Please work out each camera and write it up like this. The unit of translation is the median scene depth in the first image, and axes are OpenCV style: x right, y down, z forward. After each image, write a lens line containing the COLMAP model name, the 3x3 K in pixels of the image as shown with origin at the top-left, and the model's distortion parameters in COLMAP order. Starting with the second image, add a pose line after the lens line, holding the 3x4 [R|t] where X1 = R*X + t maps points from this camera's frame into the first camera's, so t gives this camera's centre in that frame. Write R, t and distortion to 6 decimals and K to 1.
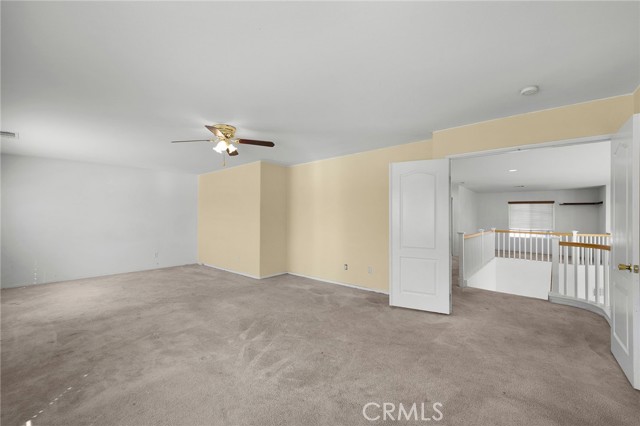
lens RADIAL K [[265.7, 0, 319.9], [0, 265.7, 213.3], [0, 0, 1]] dist [0.003707, 0.000729]
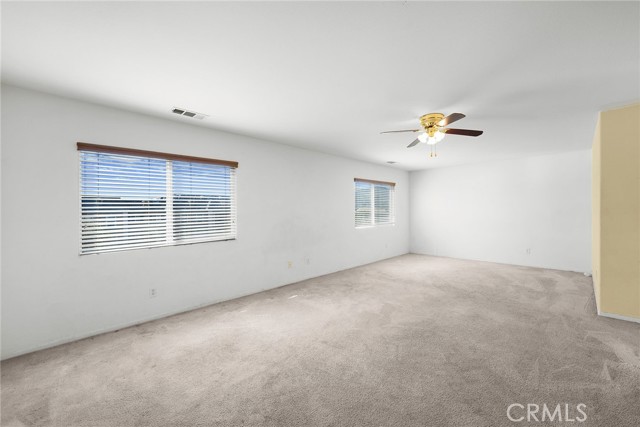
lens RADIAL K [[263.9, 0, 322.0], [0, 263.9, 214.0], [0, 0, 1]] dist [0.001164, -0.002534]
pose [[-0.080820, 0.008544, -0.996692, 0.617203], [0.027616, 0.999599, 0.006330, 0.007715], [0.996346, -0.027013, -0.081023, 0.678892]]
